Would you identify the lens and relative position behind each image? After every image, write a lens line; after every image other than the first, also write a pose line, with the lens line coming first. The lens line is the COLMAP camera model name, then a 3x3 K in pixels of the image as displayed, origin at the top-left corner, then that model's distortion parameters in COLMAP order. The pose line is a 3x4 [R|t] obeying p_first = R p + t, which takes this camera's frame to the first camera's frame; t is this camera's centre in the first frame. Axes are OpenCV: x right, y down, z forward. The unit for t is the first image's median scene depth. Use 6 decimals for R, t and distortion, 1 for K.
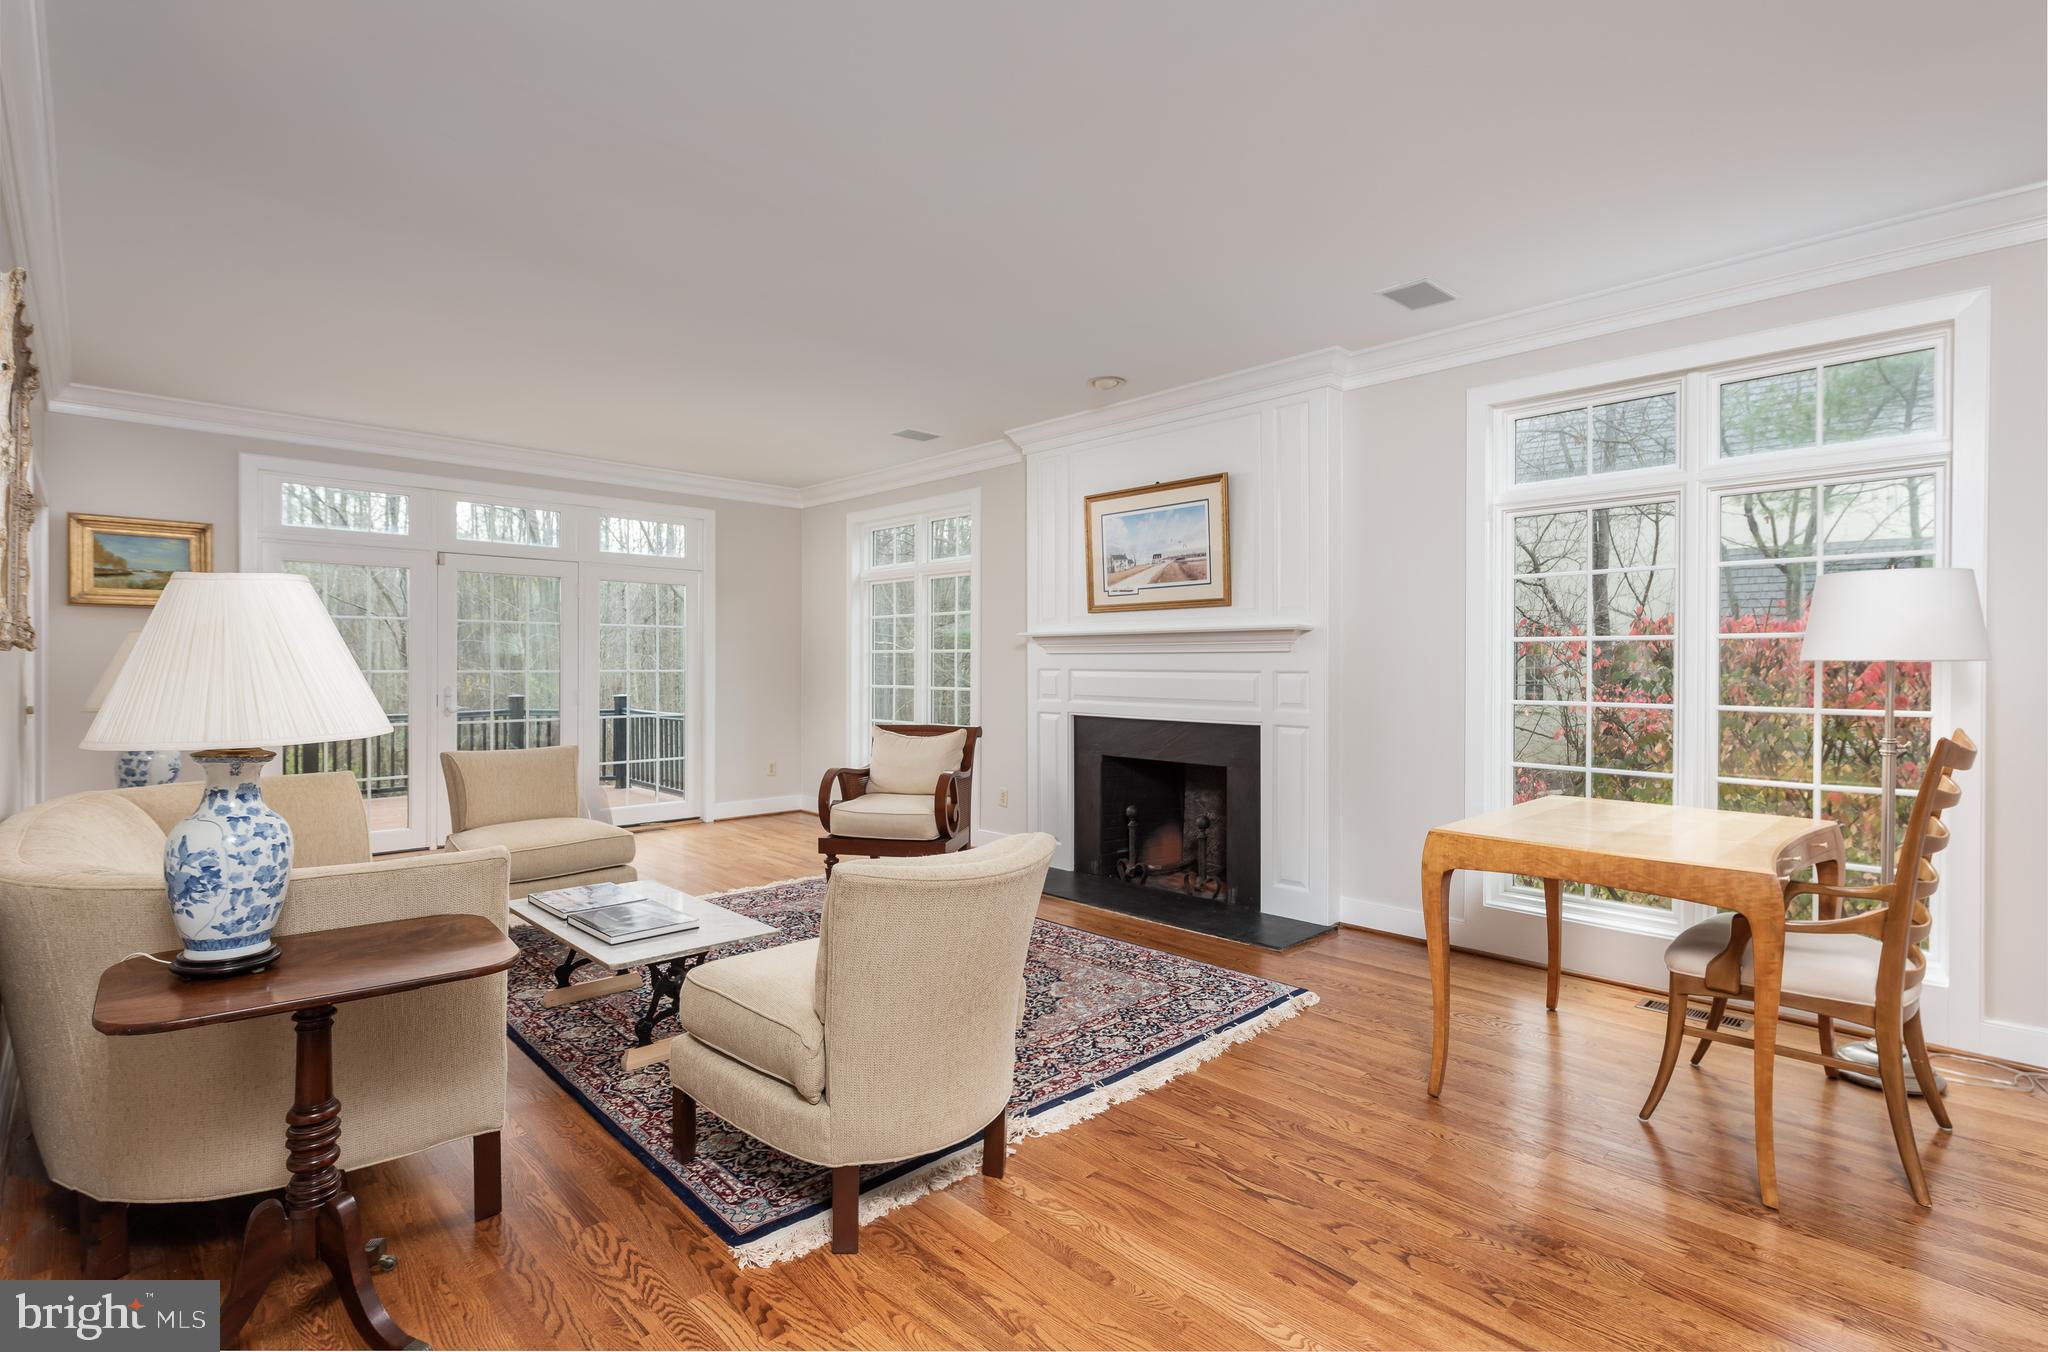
lens RADIAL K [[948.5, 0, 1024.0], [0, 948.5, 676.0], [0, 0, 1]] dist [0.002232, 0.000274]
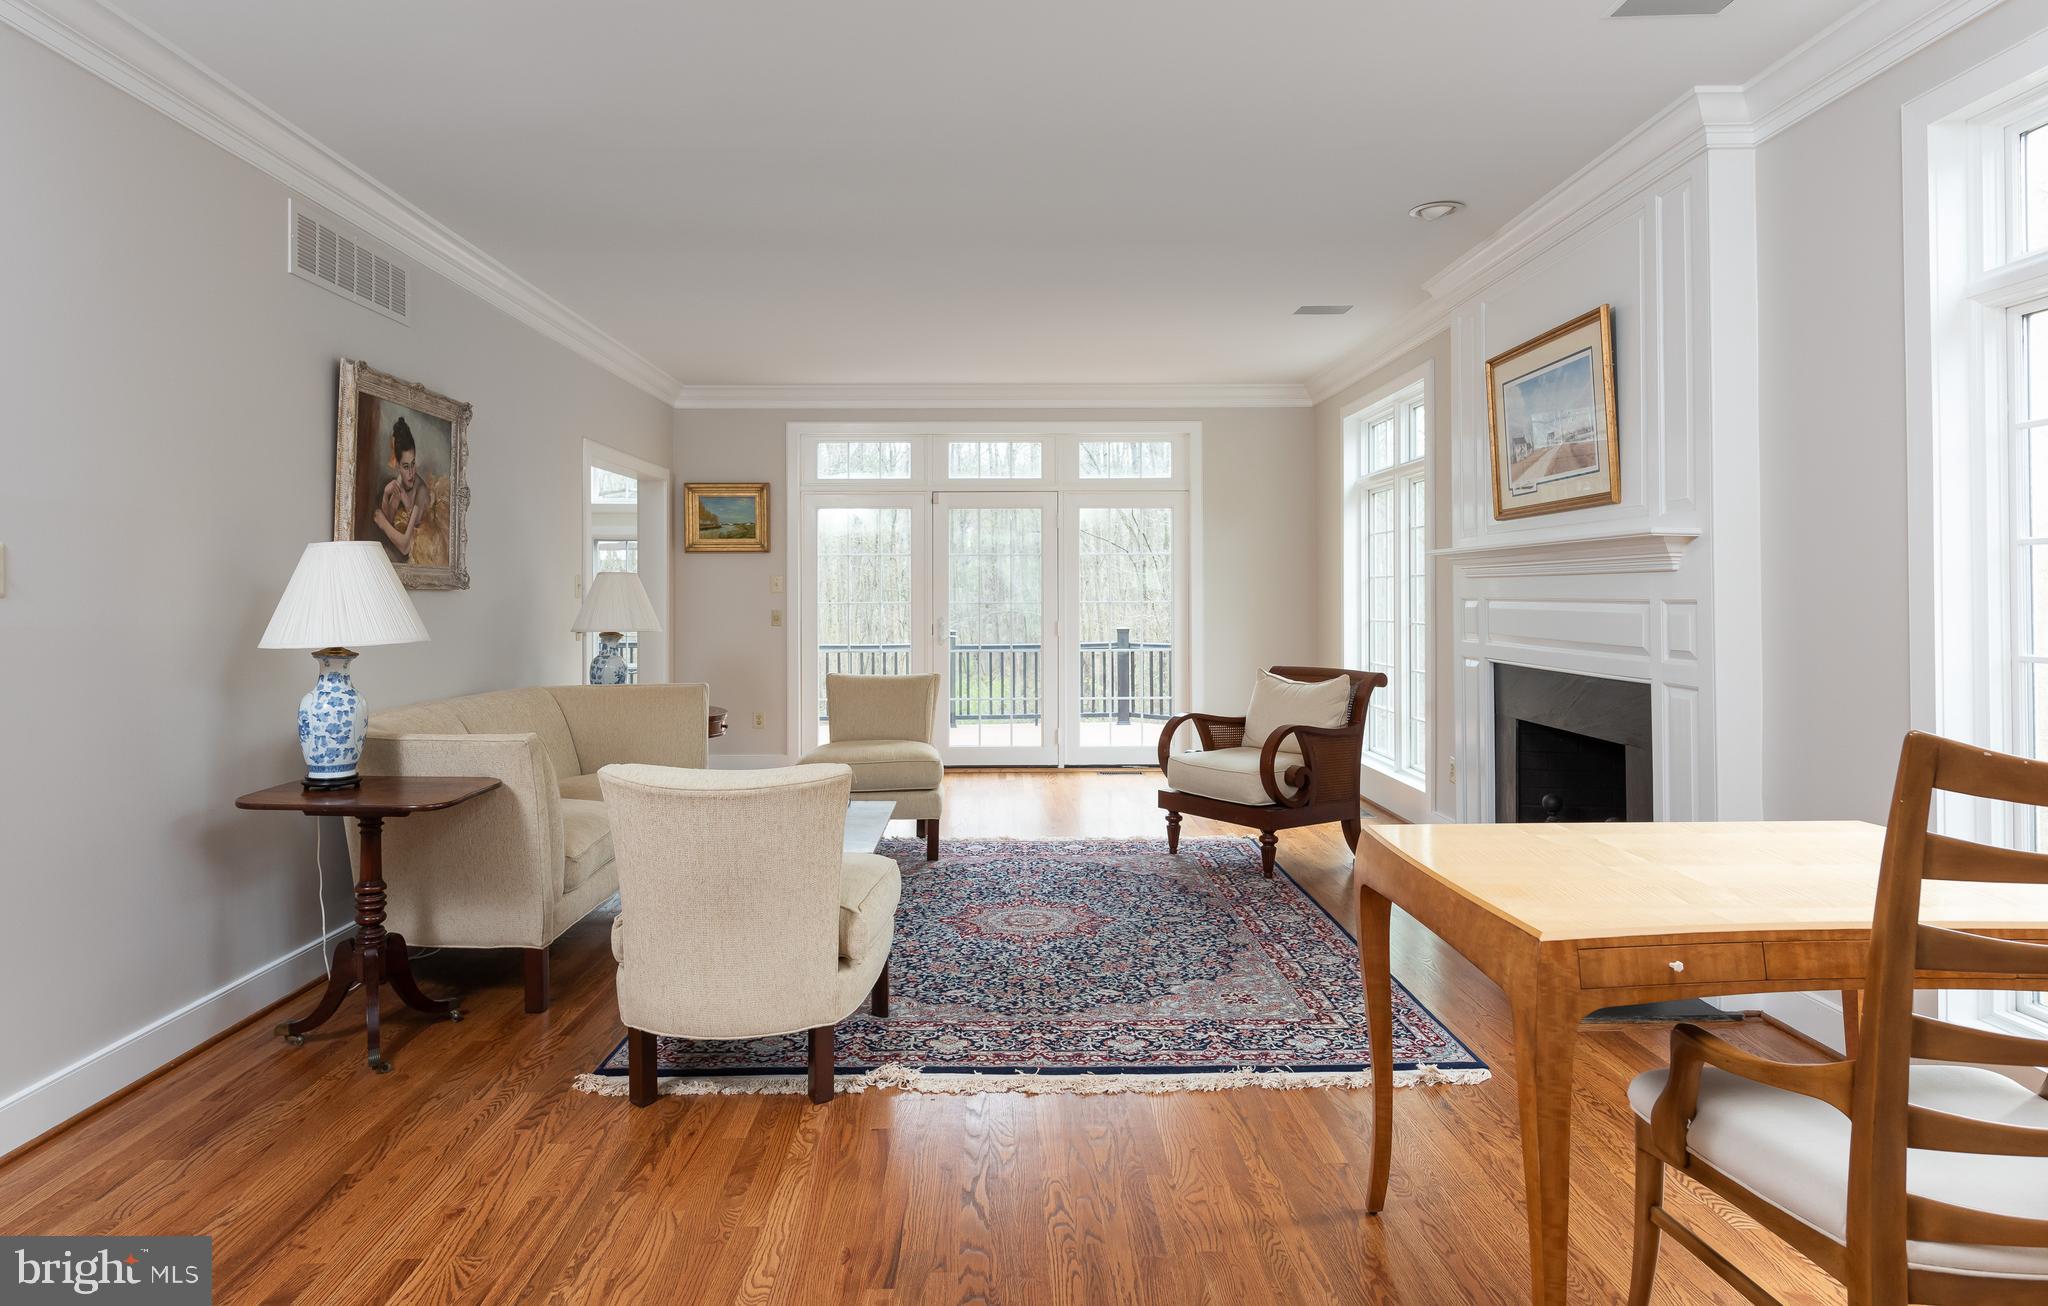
lens RADIAL K [[1202.2, 0, 1024.2], [0, 1202.2, 572.4], [0, 0, 1]] dist [0.031940, -0.000386]
pose [[0.731427, -0.018480, -0.681669, 0.500261], [-0.001478, 0.999587, -0.028685, 0.000108], [0.681918, 0.021989, 0.731098, 0.096092]]
